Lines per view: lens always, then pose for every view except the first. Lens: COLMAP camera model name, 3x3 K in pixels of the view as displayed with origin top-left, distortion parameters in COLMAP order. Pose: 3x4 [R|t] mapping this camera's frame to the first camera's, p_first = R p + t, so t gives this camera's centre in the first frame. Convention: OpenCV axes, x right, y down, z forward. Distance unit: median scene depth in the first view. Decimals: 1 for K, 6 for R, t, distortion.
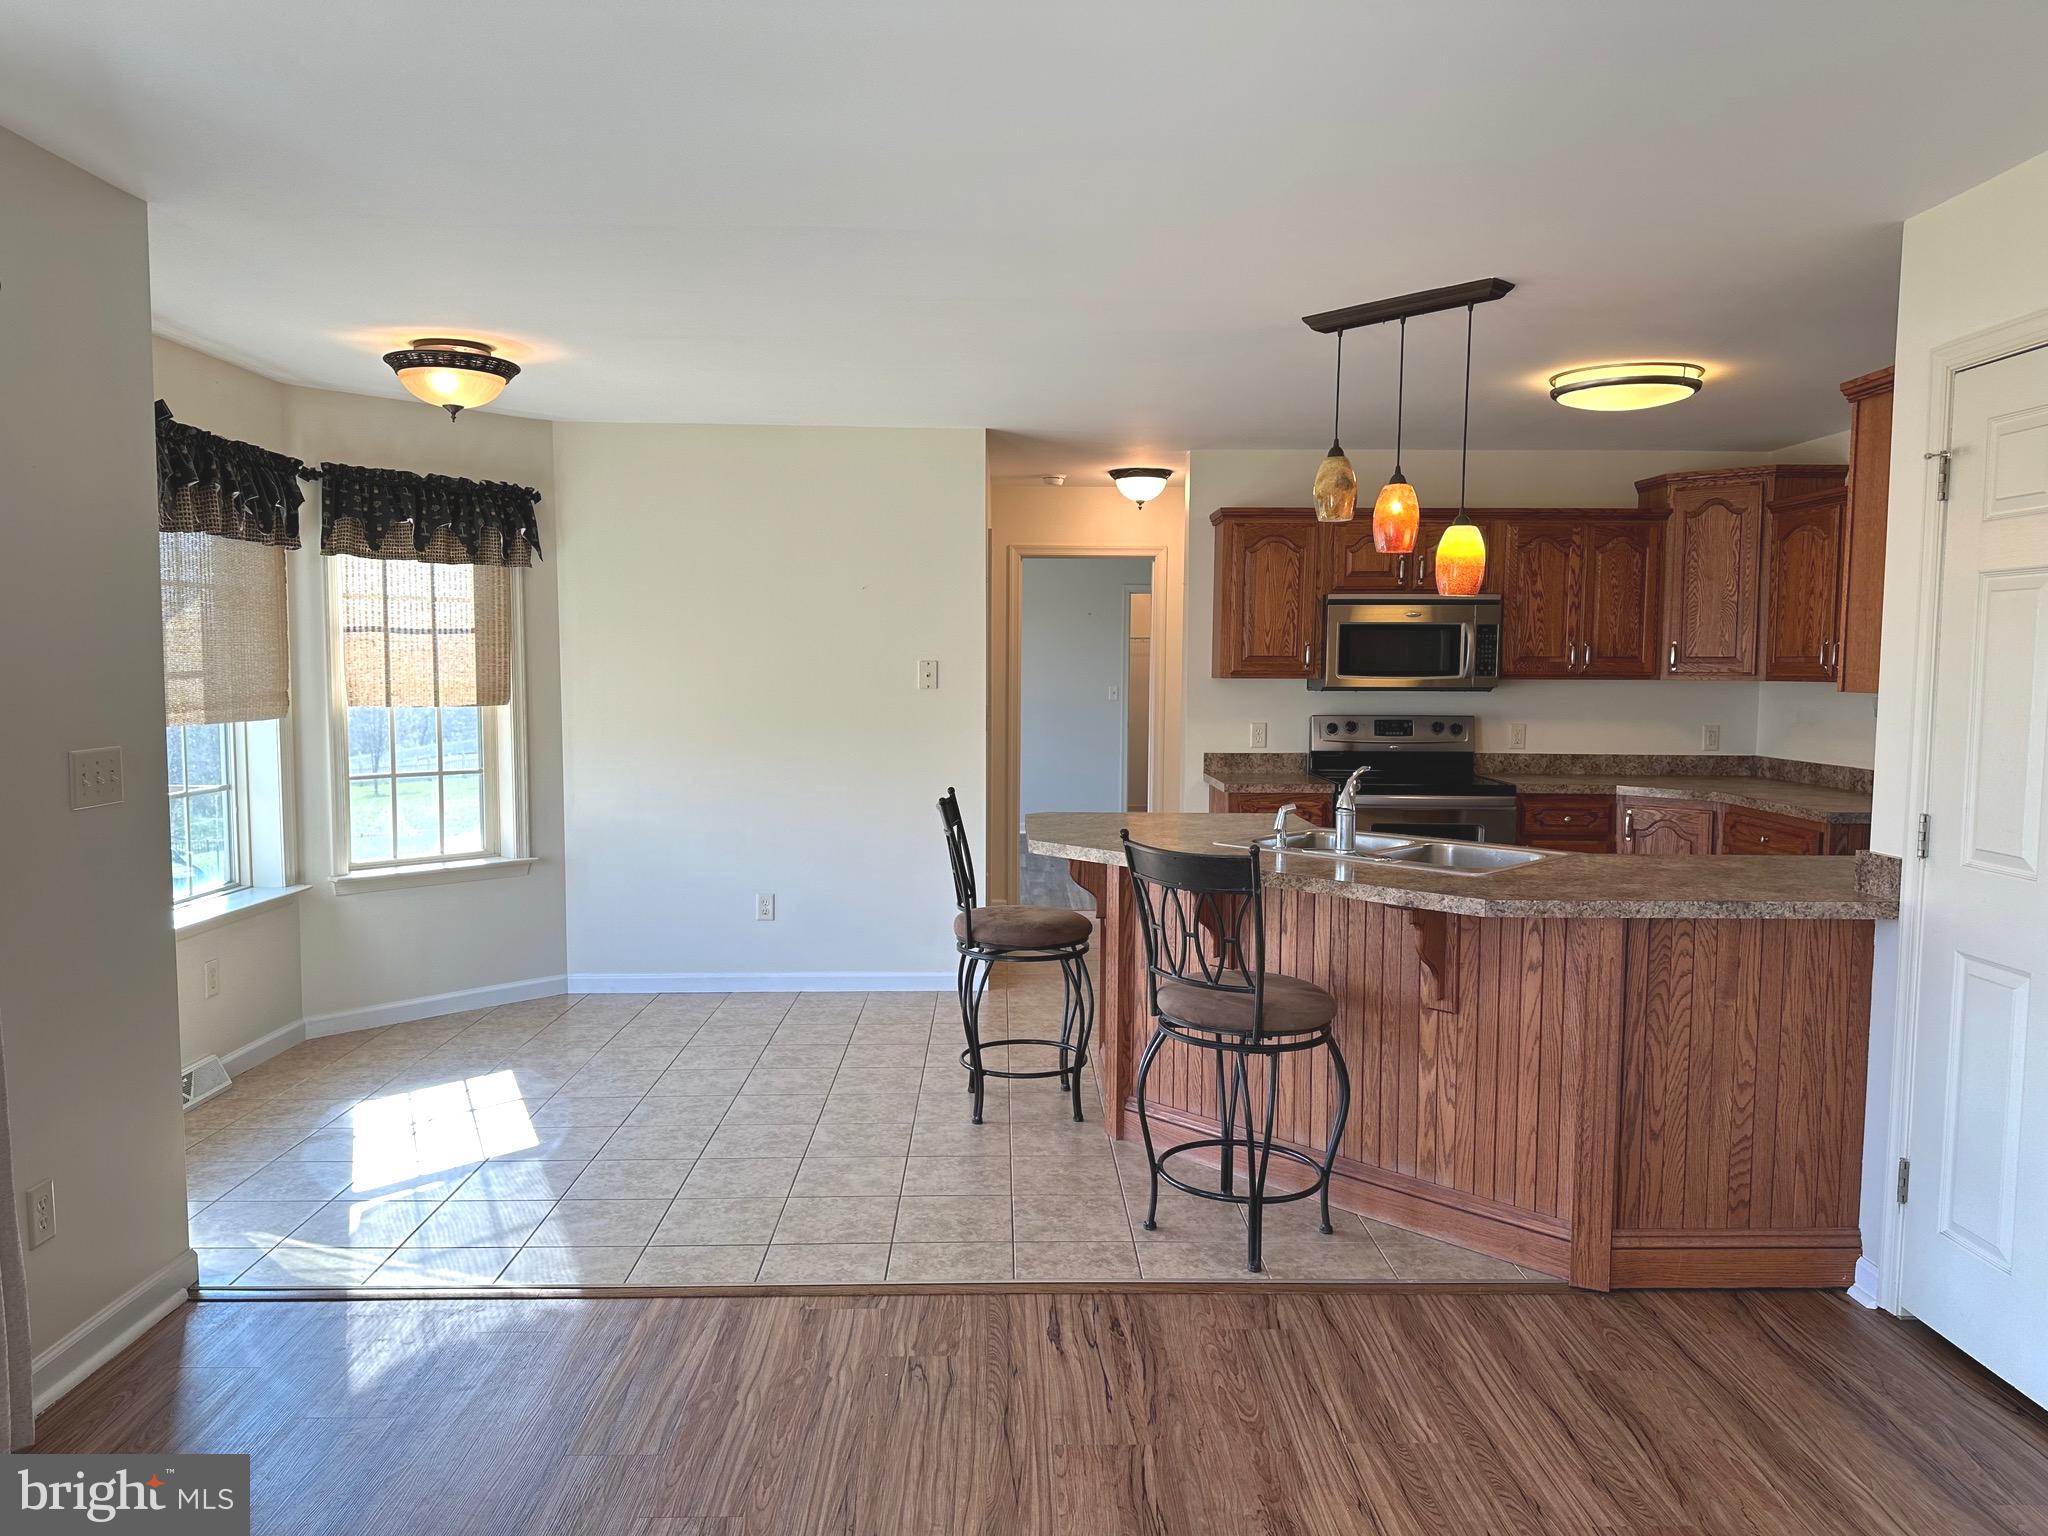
lens RADIAL K [[1419.9, 0, 1024.0], [0, 1419.9, 768.0], [0, 0, 1]] dist [0.005038, -0.002302]
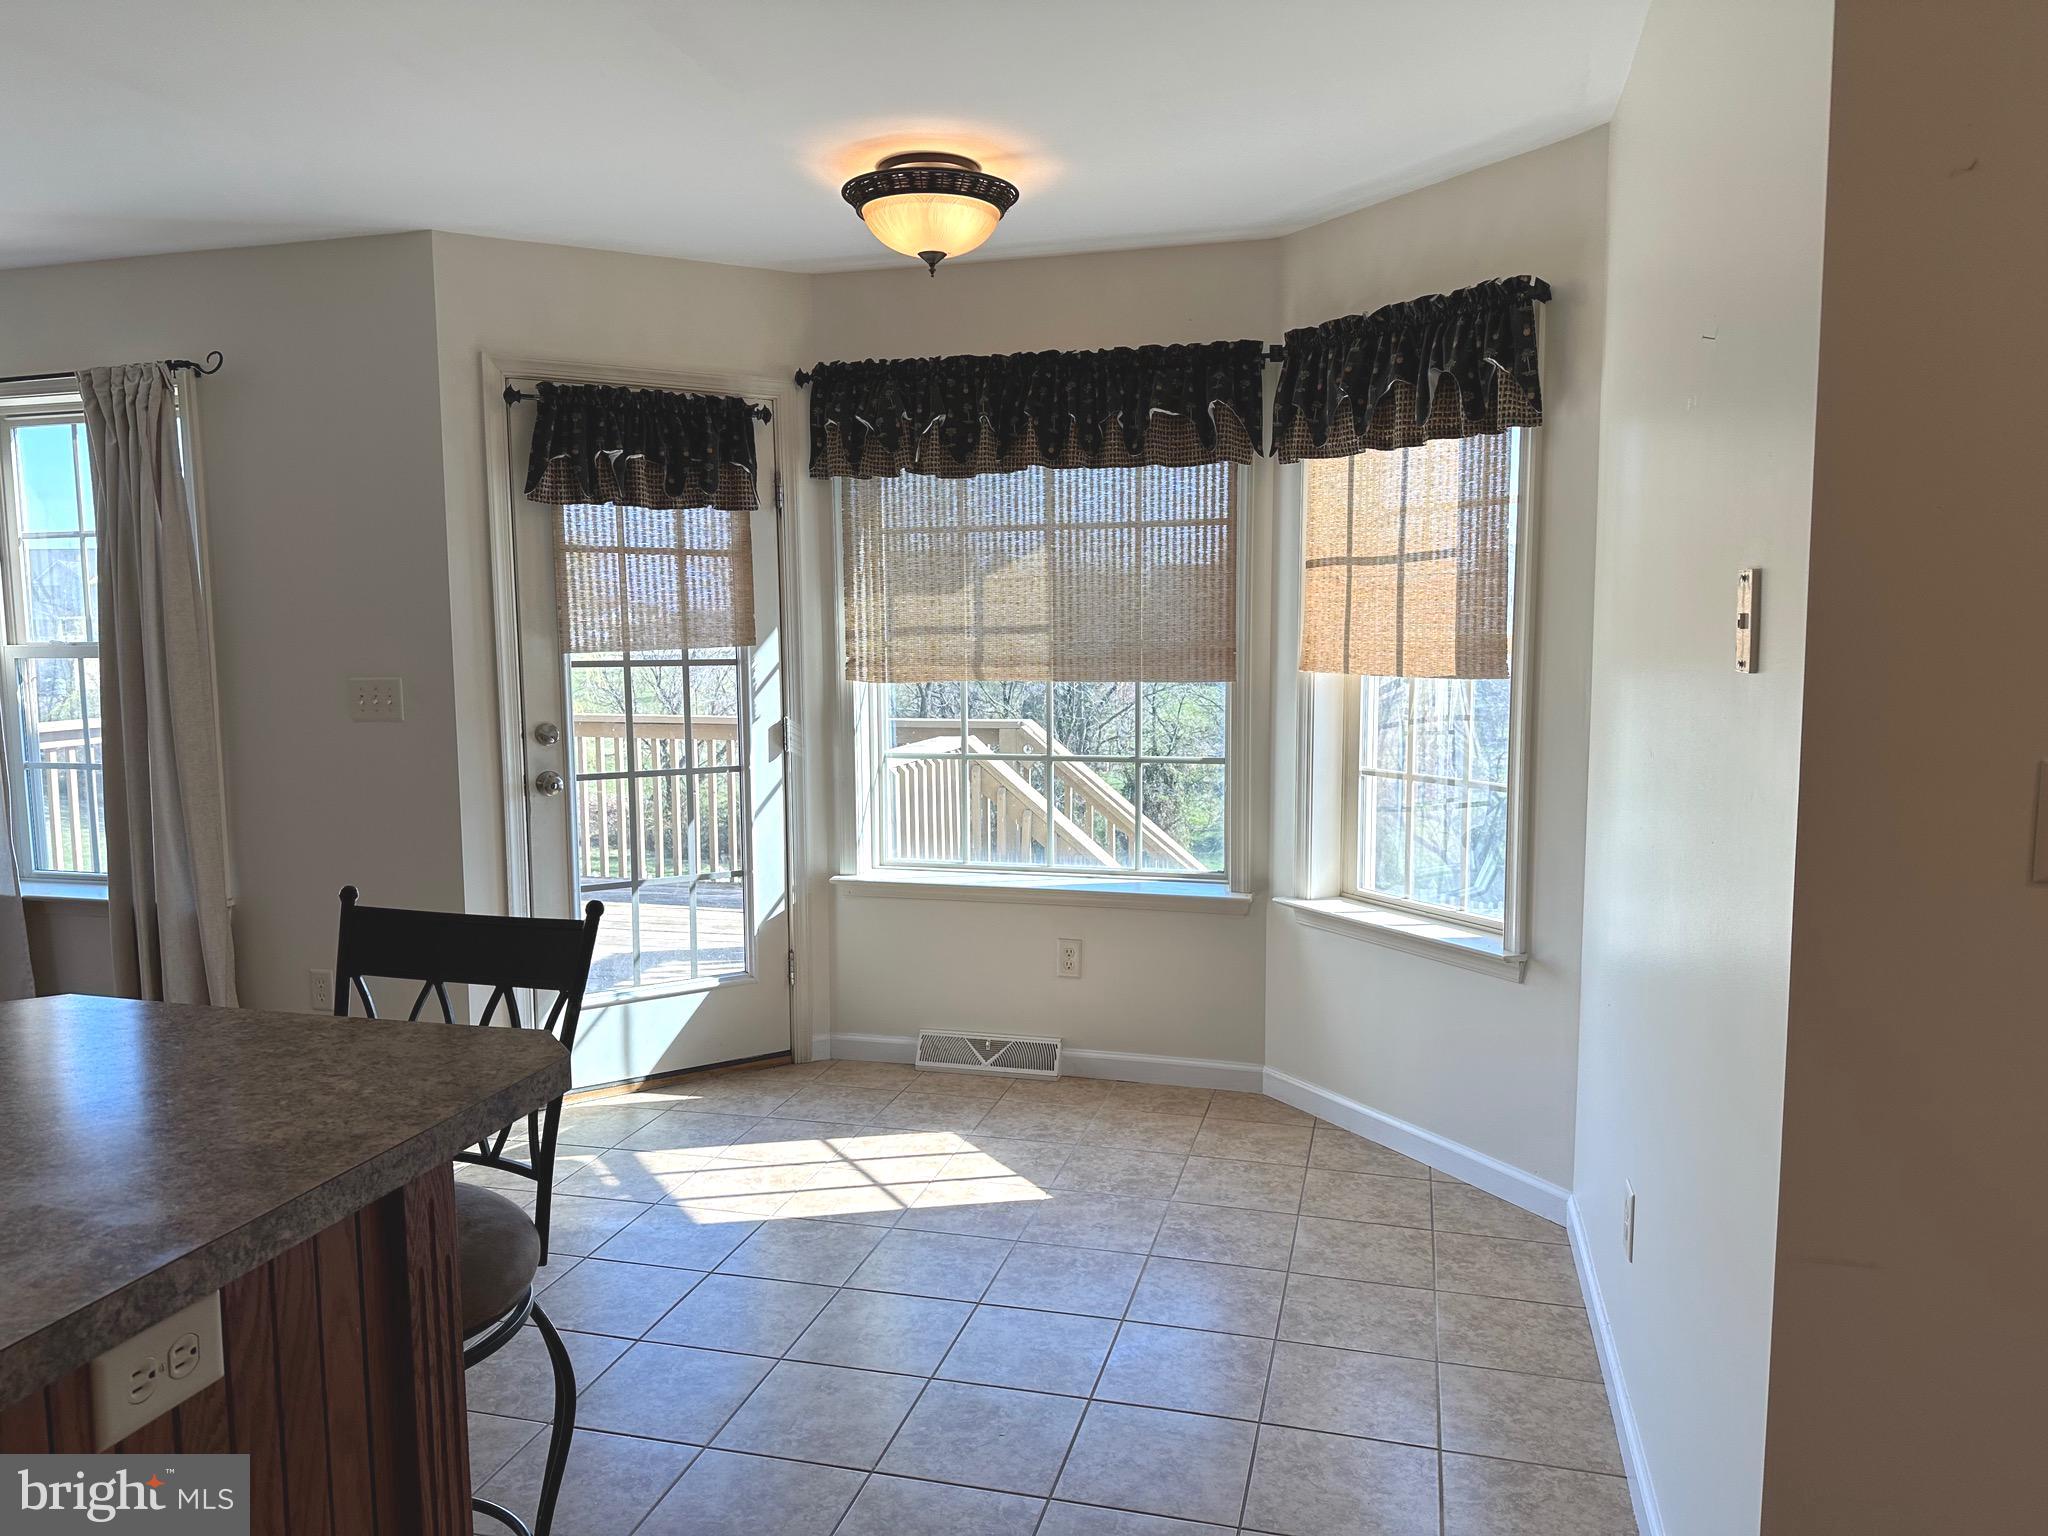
lens RADIAL K [[1419.9, 0, 1024.0], [0, 1419.9, 768.0], [0, 0, 1]] dist [0.005038, -0.002302]
pose [[-0.280739, 0.095480, -0.955023, 0.260366], [-0.068980, 0.990459, 0.119300, -0.070417], [0.957302, 0.099370, -0.271474, 1.070454]]
